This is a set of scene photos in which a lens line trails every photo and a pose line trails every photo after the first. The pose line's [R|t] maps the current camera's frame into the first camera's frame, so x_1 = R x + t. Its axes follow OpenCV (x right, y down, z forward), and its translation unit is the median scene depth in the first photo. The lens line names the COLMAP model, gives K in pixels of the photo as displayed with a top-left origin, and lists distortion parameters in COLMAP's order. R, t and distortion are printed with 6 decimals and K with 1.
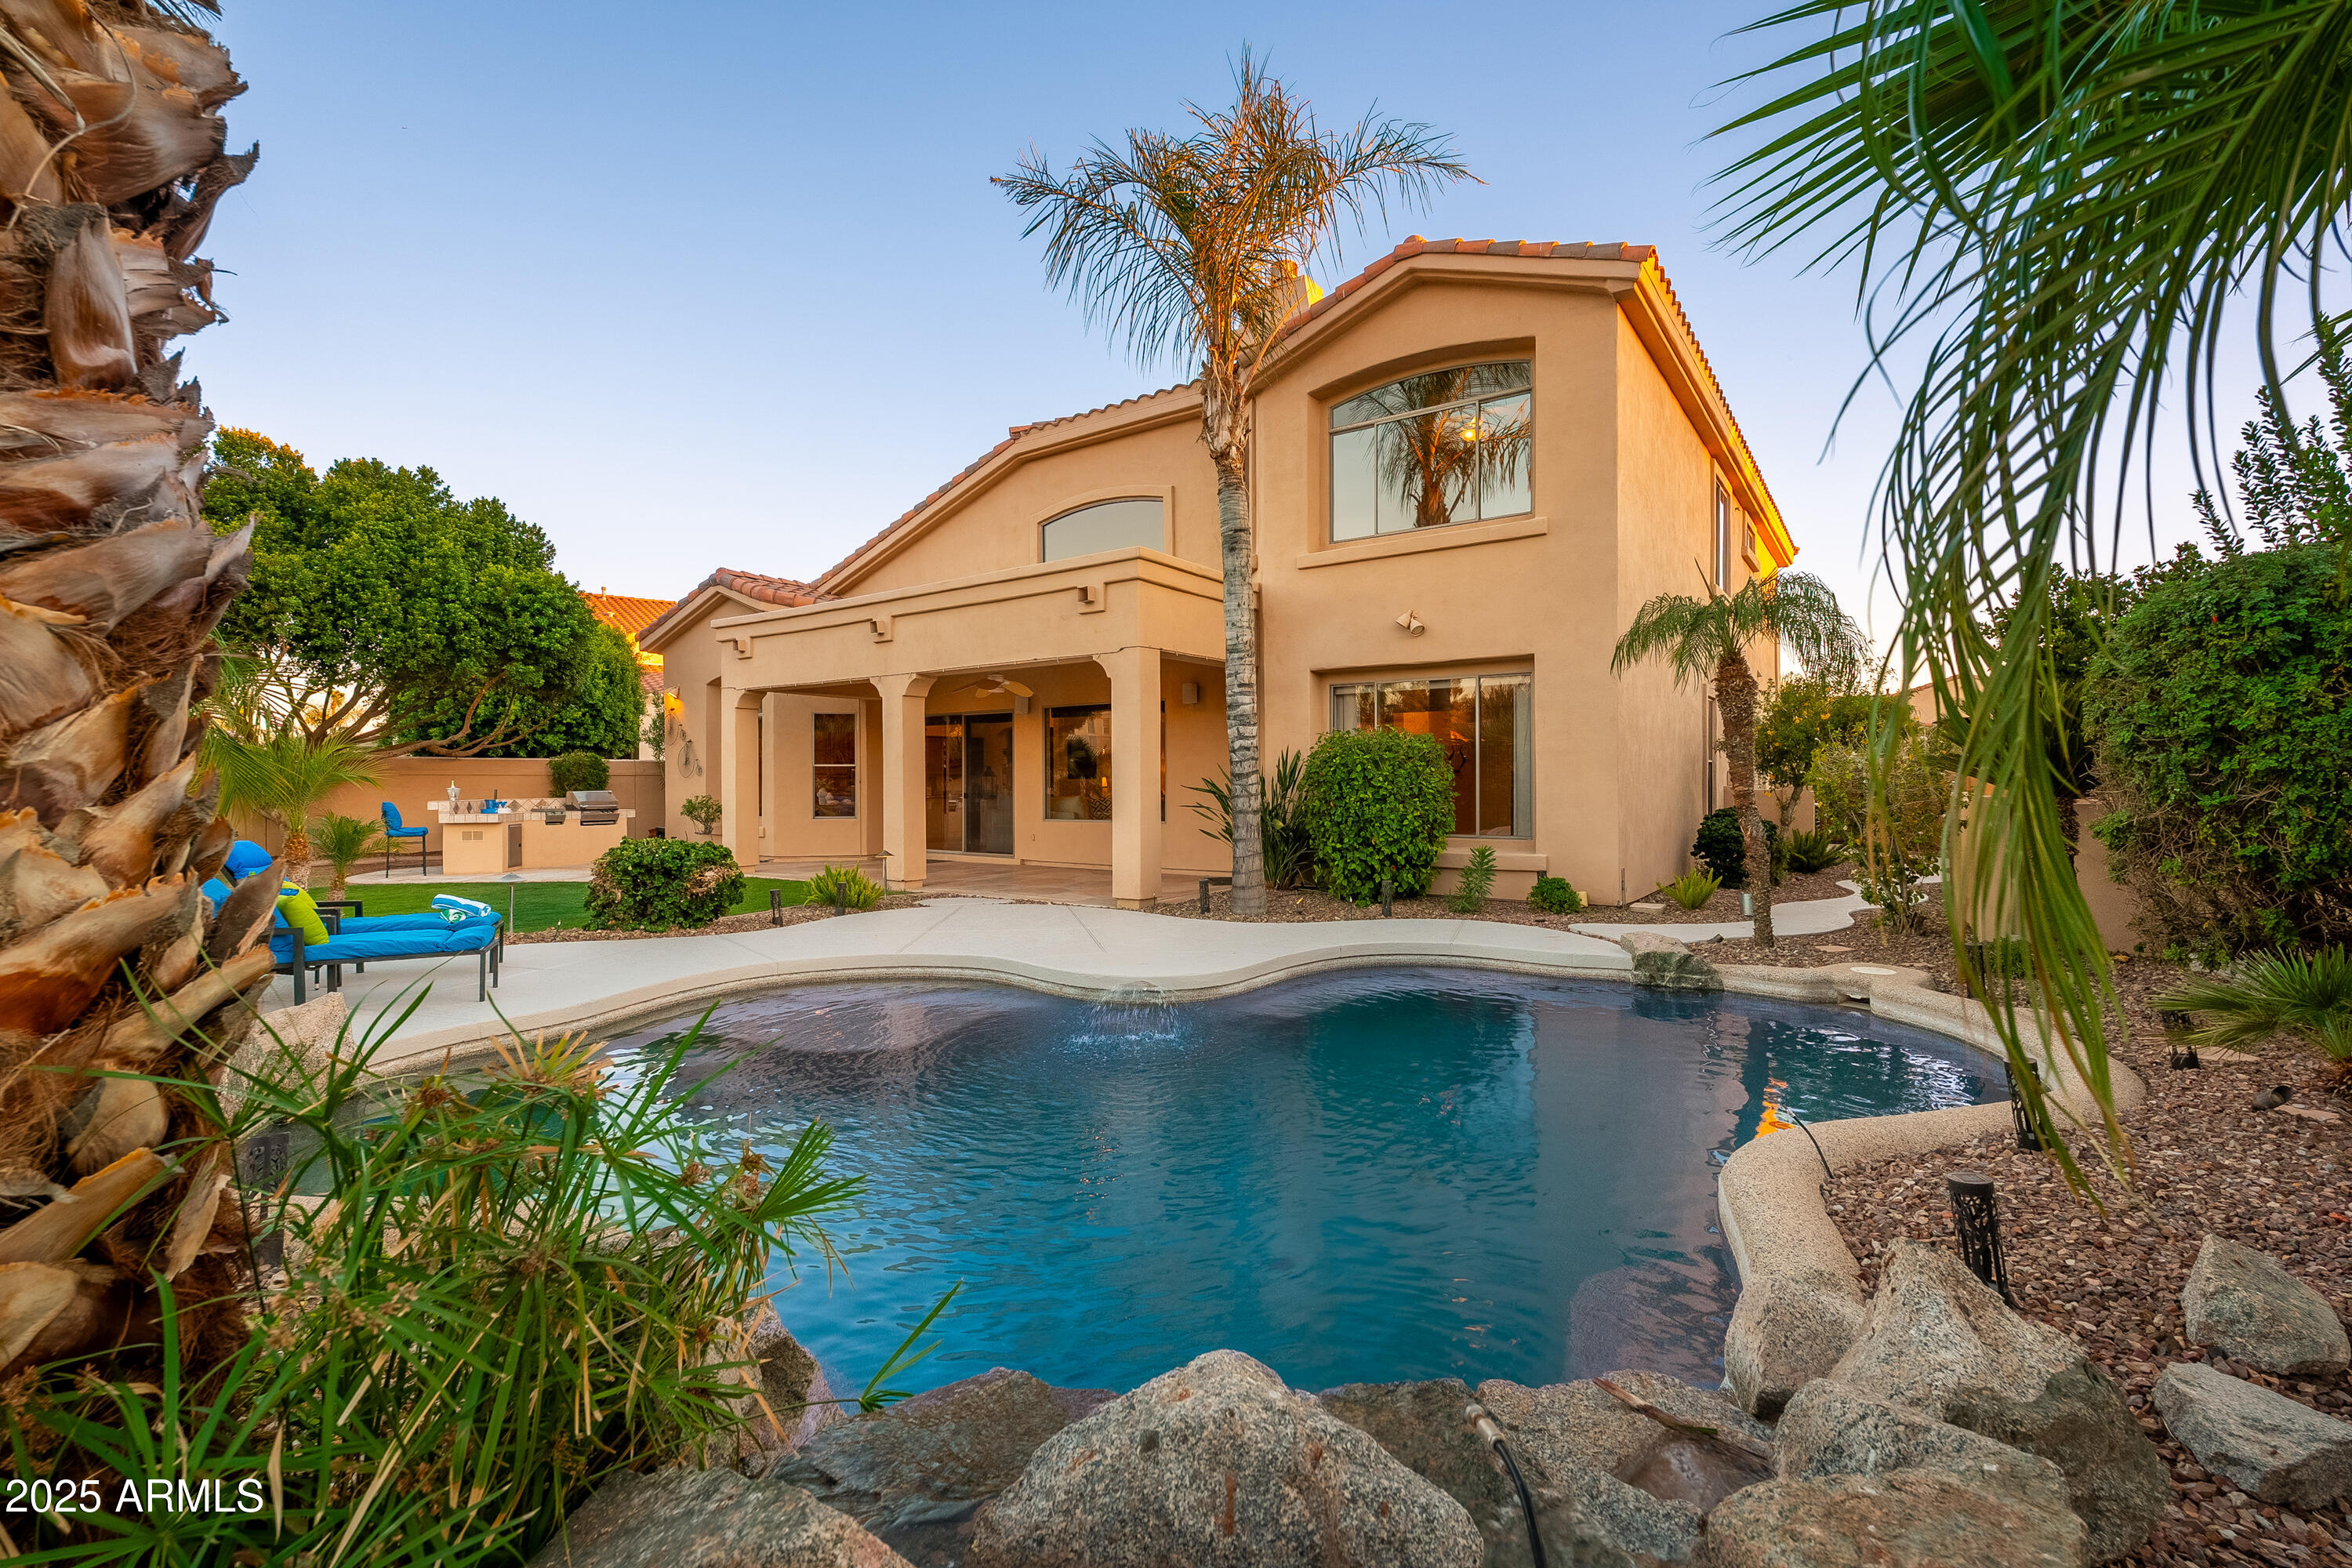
lens RADIAL K [[1033.8, 0, 1181.2], [0, 1033.8, 787.5], [0, 0, 1]] dist [0.001323, -0.000449]
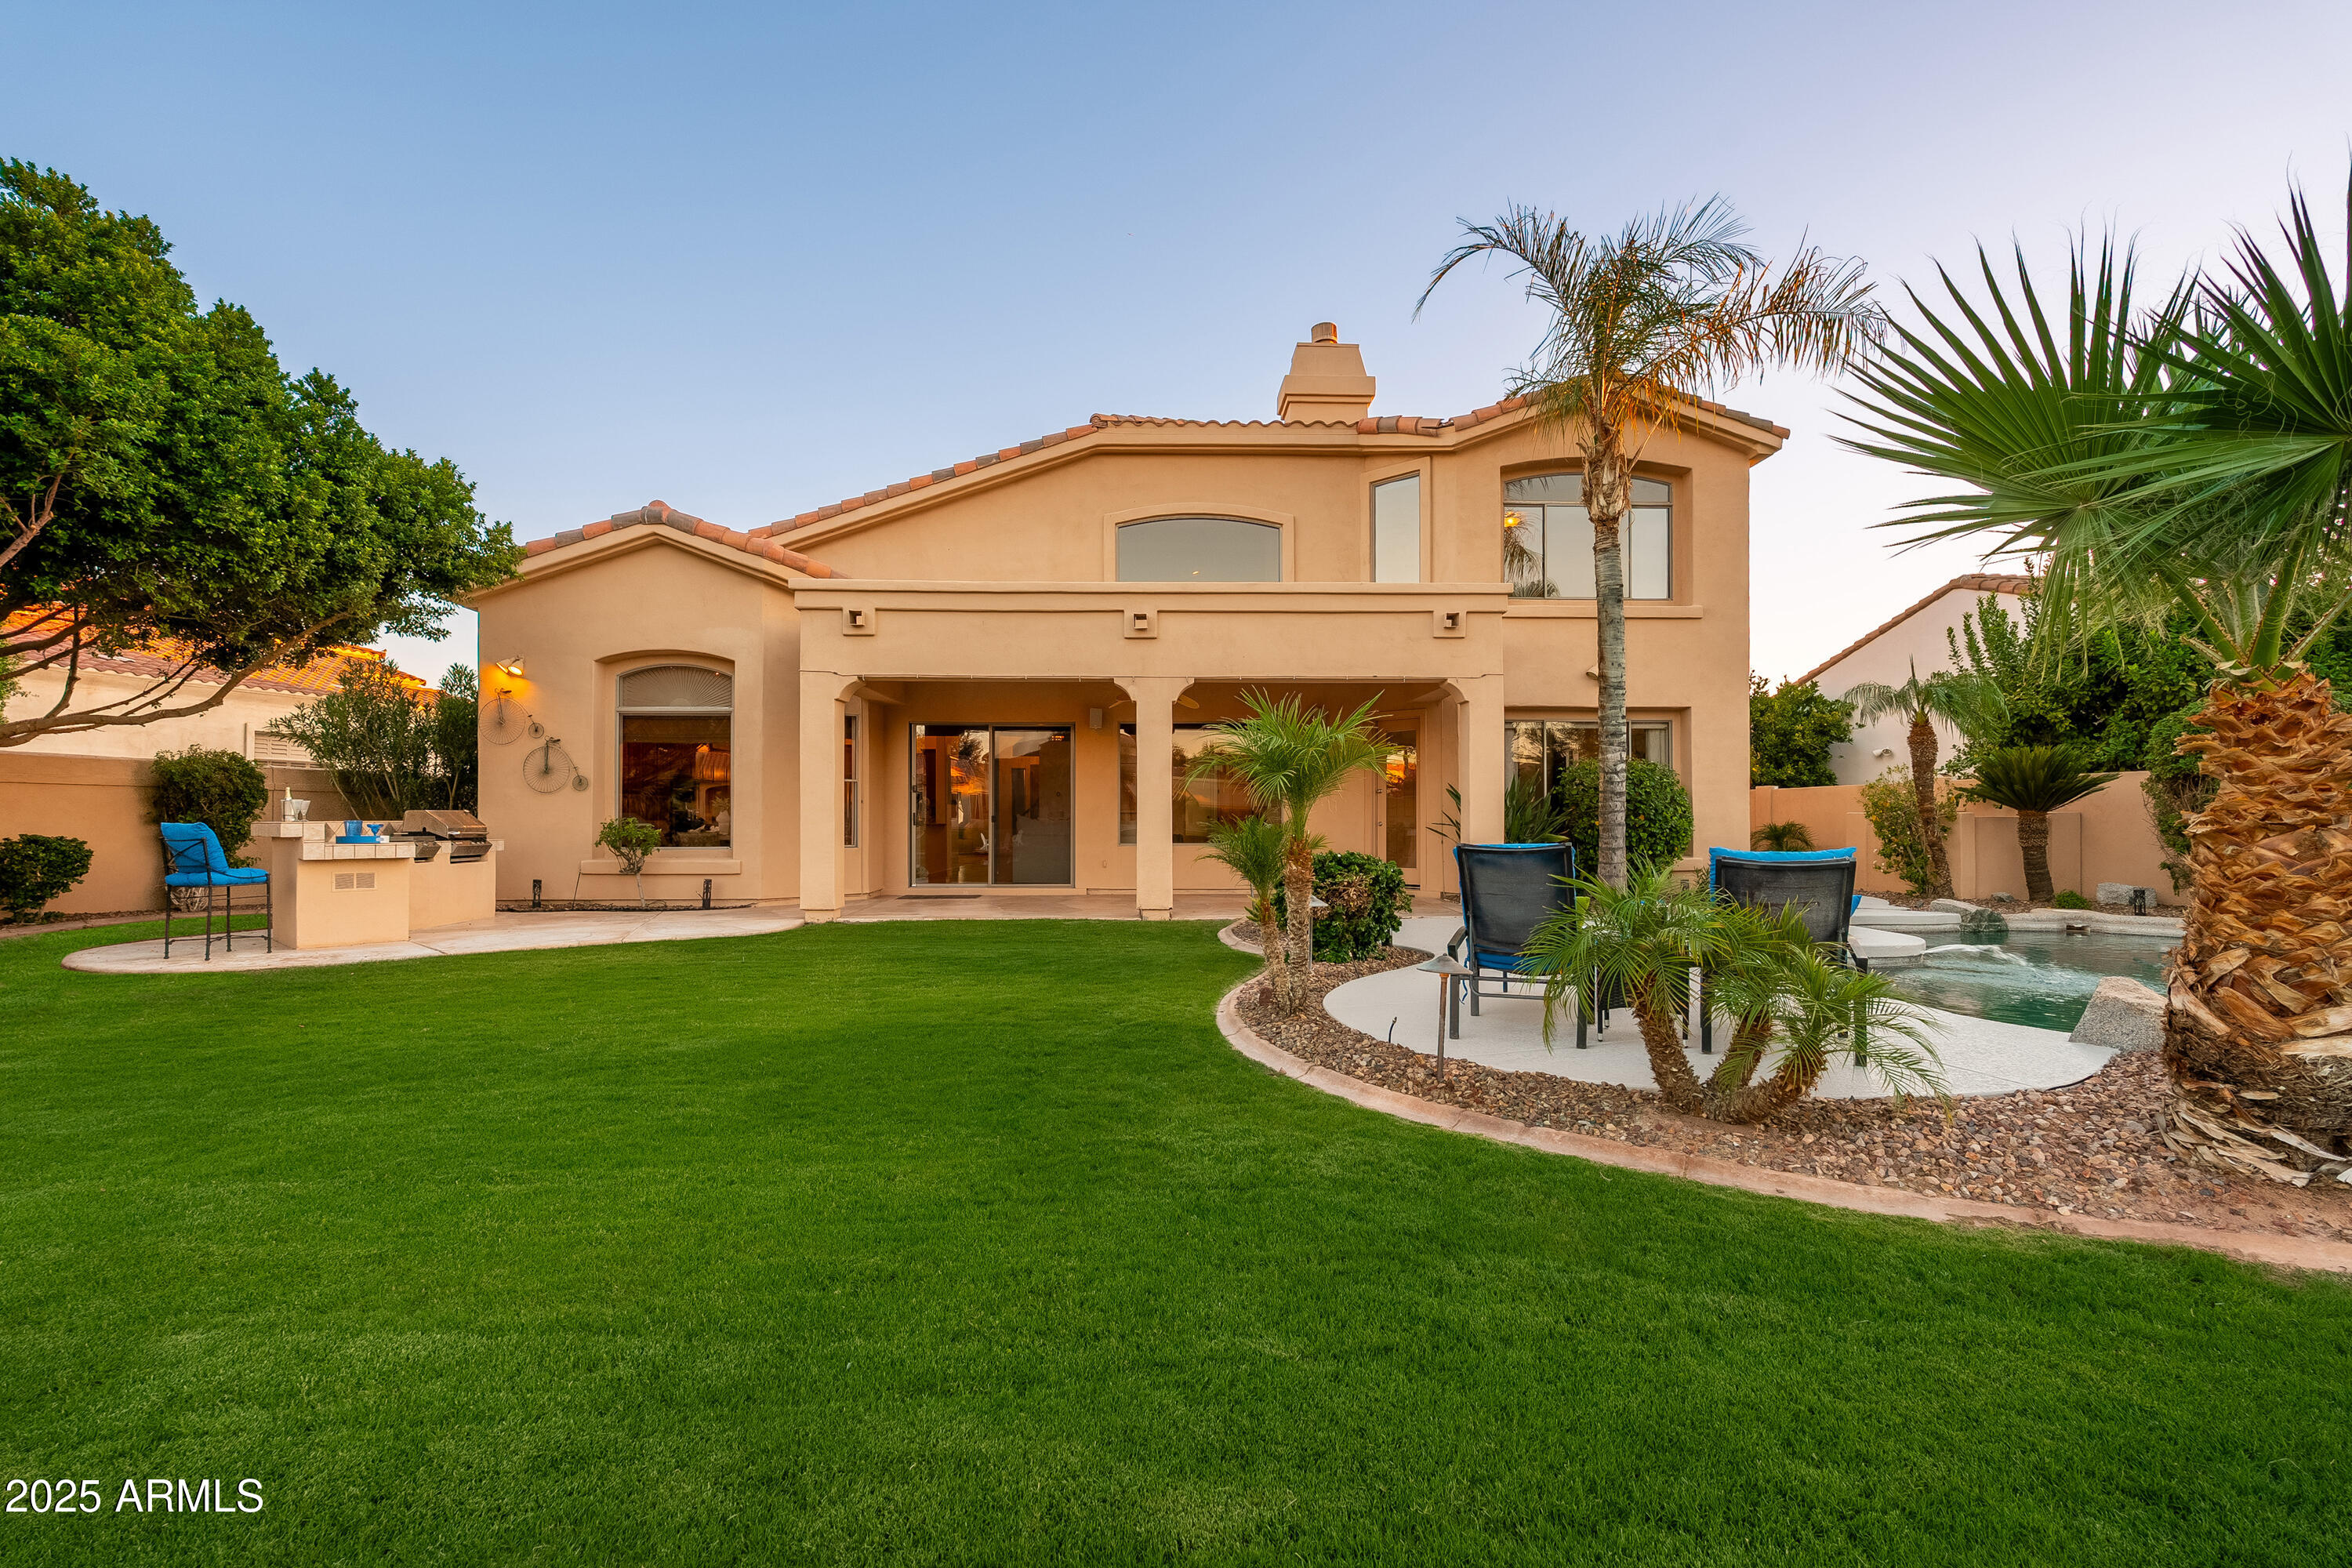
lens RADIAL K [[1033.8, 0, 1161.4], [0, 1033.8, 818.5], [0, 0, 1]] dist [0.001323, -0.000449]
pose [[0.789854, 0.004603, 0.613278, -0.707298], [0.000732, 0.999964, -0.008448, 0.017196], [-0.613294, 0.007122, 0.789822, 0.258409]]
